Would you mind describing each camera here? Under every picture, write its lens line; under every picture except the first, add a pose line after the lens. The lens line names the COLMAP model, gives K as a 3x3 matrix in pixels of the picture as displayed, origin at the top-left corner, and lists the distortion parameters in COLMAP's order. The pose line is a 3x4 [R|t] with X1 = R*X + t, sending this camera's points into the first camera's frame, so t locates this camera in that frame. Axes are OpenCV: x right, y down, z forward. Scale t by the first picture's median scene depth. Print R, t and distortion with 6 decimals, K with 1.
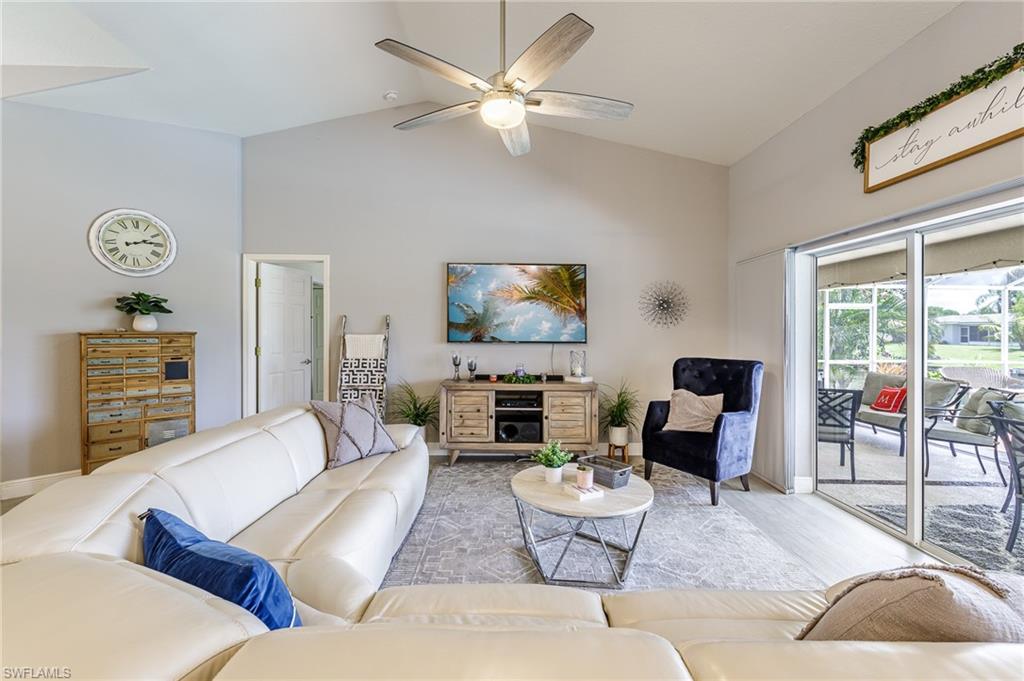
lens RADIAL K [[441.7, 0, 508.4], [0, 441.7, 335.7], [0, 0, 1]] dist [0.005013, -0.000584]
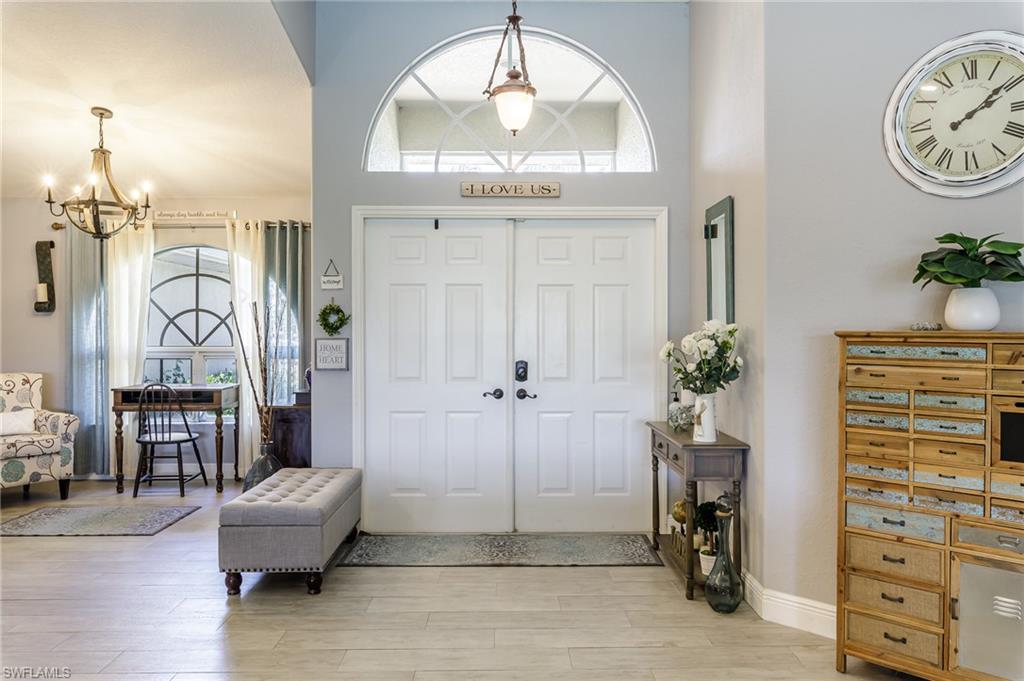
lens RADIAL K [[760.4, 0, 508.9], [0, 760.4, 336.1], [0, 0, 1]] dist [-0.002387, 0.008037]
pose [[0.001006, 0.010814, -0.999941, -0.120293], [-0.012887, 0.999859, 0.010800, -0.005254], [0.999916, 0.012875, 0.001145, 0.525177]]
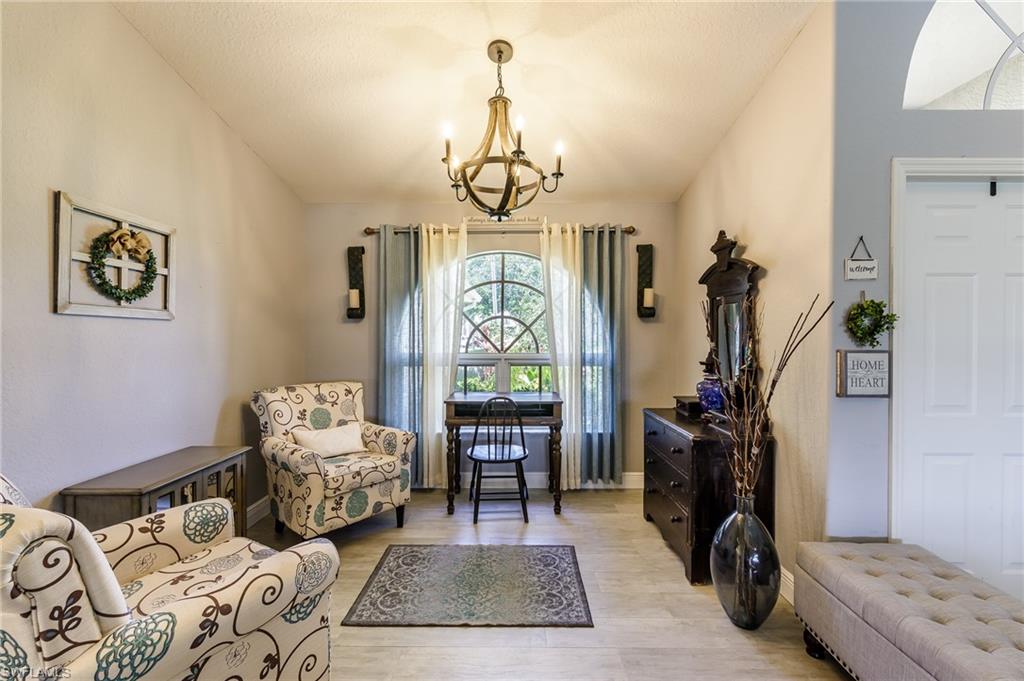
lens RADIAL K [[441.7, 0, 514.9], [0, 441.7, 337.2], [0, 0, 1]] dist [0.005013, -0.000584]
pose [[-0.016726, 0.003943, -0.999852, -0.763996], [-0.015577, 0.999870, 0.004203, 0.003554], [0.999739, 0.015645, -0.016663, -0.062398]]
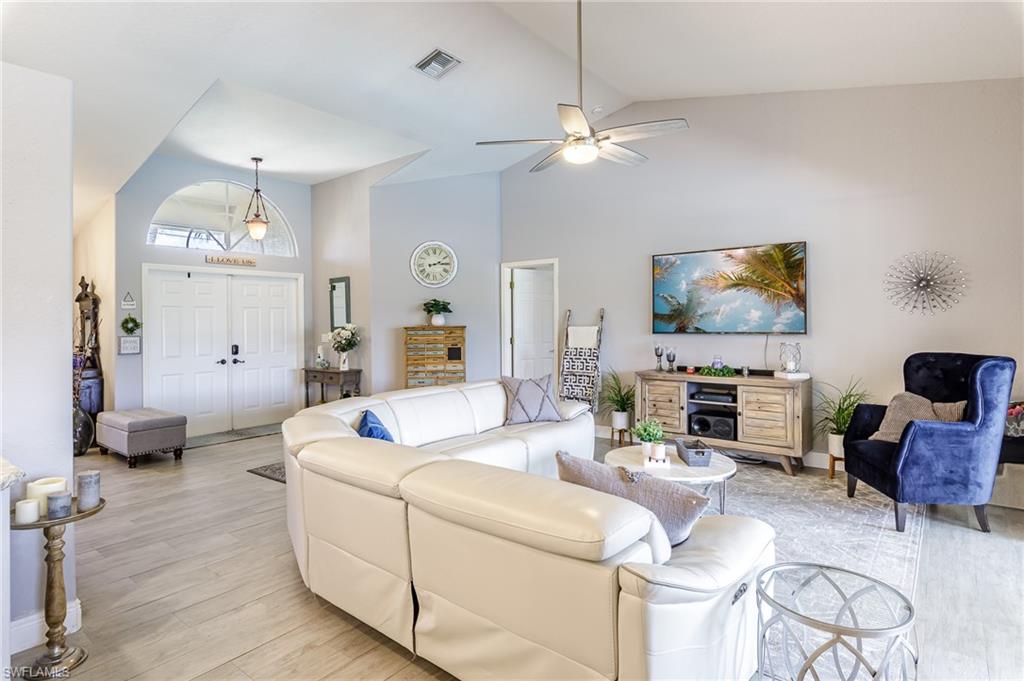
lens RADIAL K [[546.3, 0, 524.0], [0, 546.3, 321.7], [0, 0, 1]] dist [-0.000159, -0.001122]
pose [[0.777717, -0.015326, -0.628428, 0.455671], [0.008007, 0.999863, -0.014474, 0.004444], [0.628564, 0.006225, 0.777733, -0.178757]]
